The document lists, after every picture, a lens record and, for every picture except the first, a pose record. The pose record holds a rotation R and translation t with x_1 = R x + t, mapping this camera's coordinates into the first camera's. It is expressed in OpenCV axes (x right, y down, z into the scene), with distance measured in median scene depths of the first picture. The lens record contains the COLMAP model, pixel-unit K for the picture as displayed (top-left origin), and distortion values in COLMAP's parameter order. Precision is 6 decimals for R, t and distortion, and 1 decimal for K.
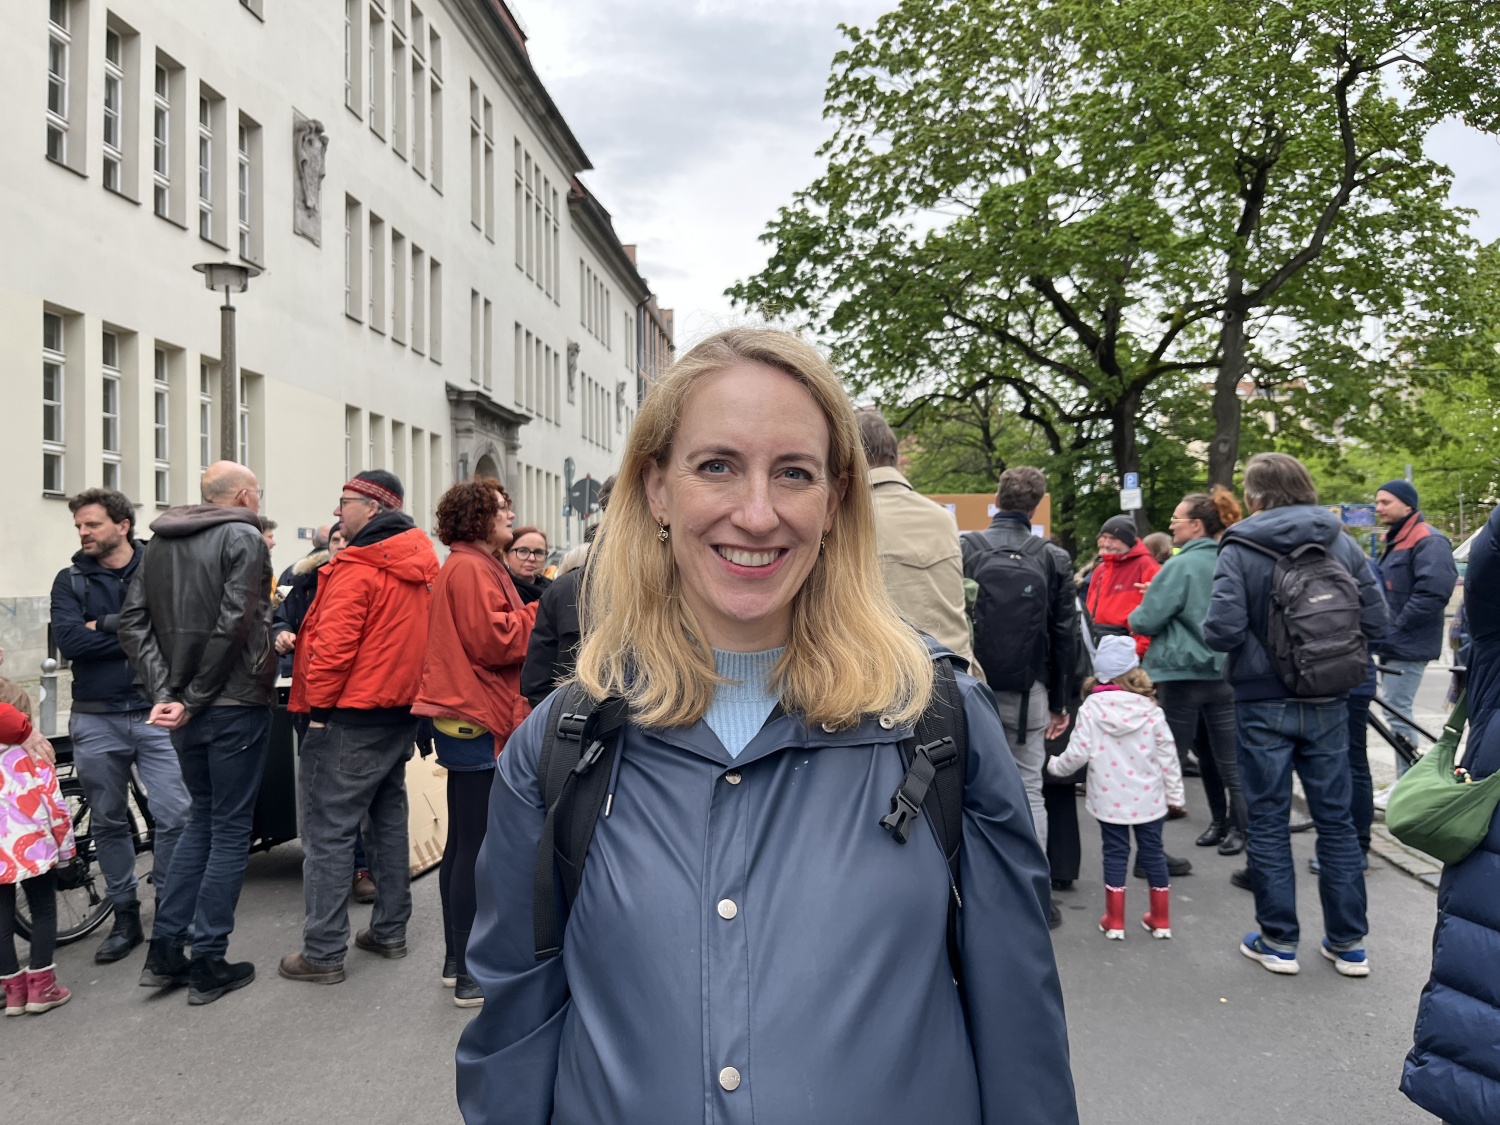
lens RADIAL K [[1137.7, 0, 752.3], [0, 1137.7, 562.7], [0, 0, 1]] dist [0.006197, -0.002330]
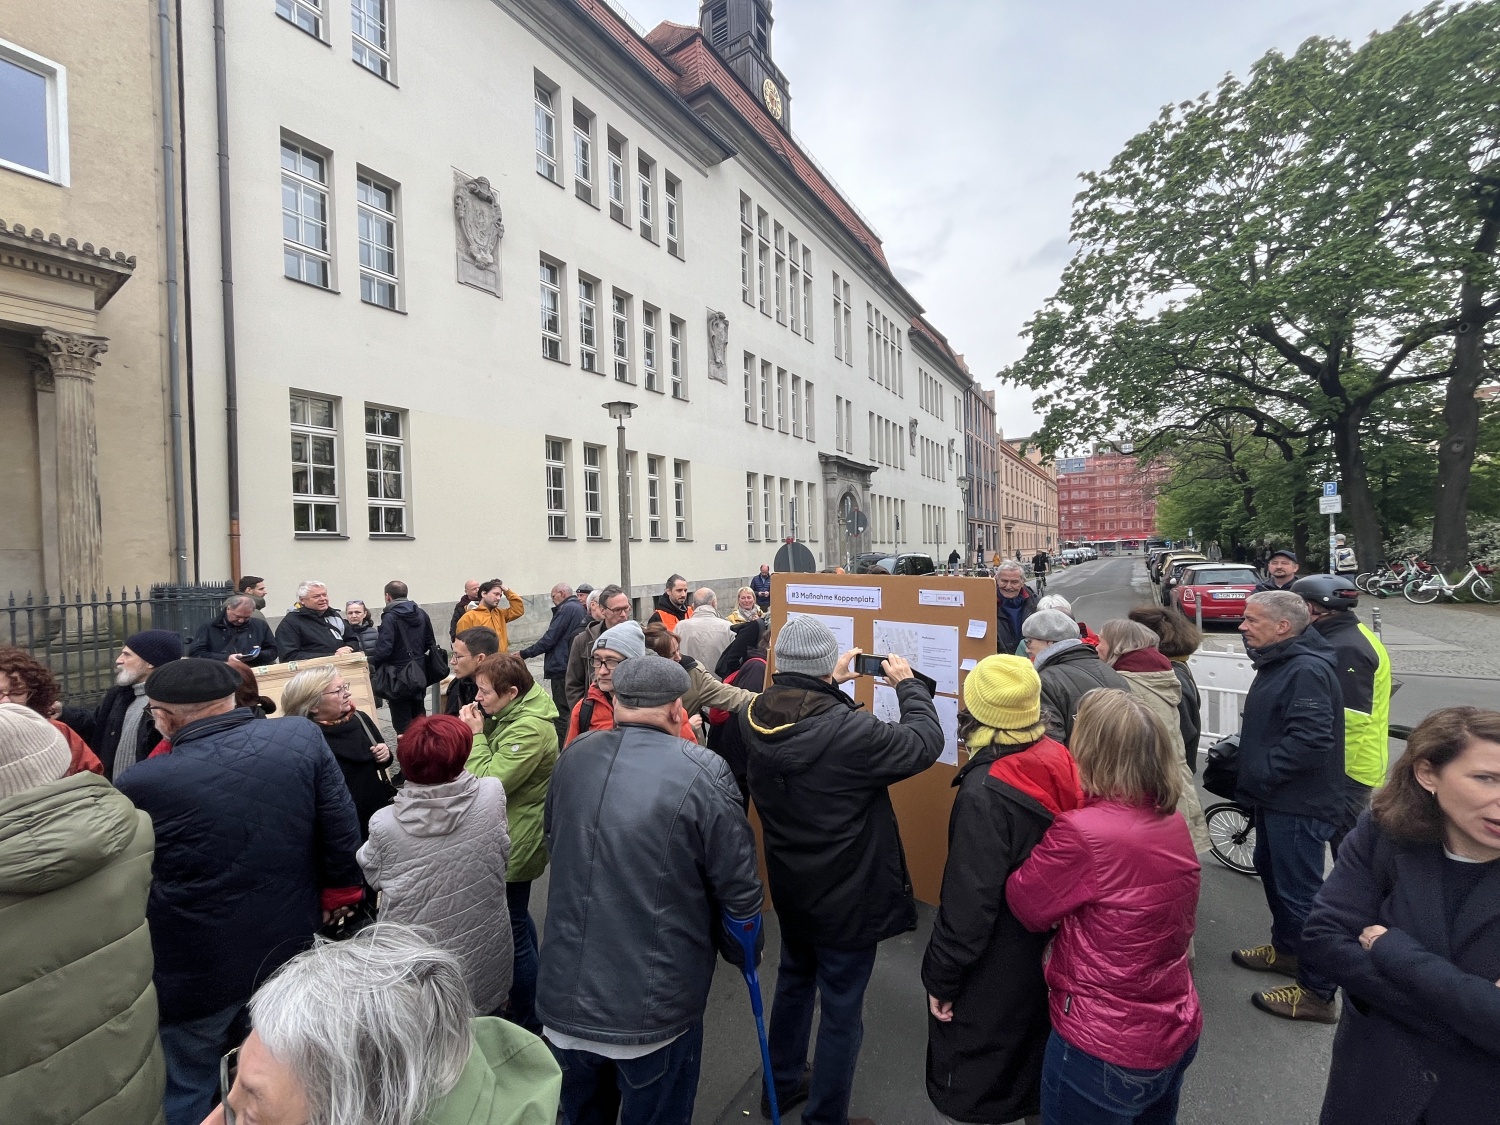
lens RADIAL K [[605.6, 0, 757.2], [0, 605.6, 559.4], [0, 0, 1]] dist [-0.001987, -0.000142]
pose [[0.883330, -0.009505, -0.468655, 0.068470], [0.023948, 0.999404, 0.024868, -0.018791], [0.468139, -0.033190, 0.883031, 0.125026]]
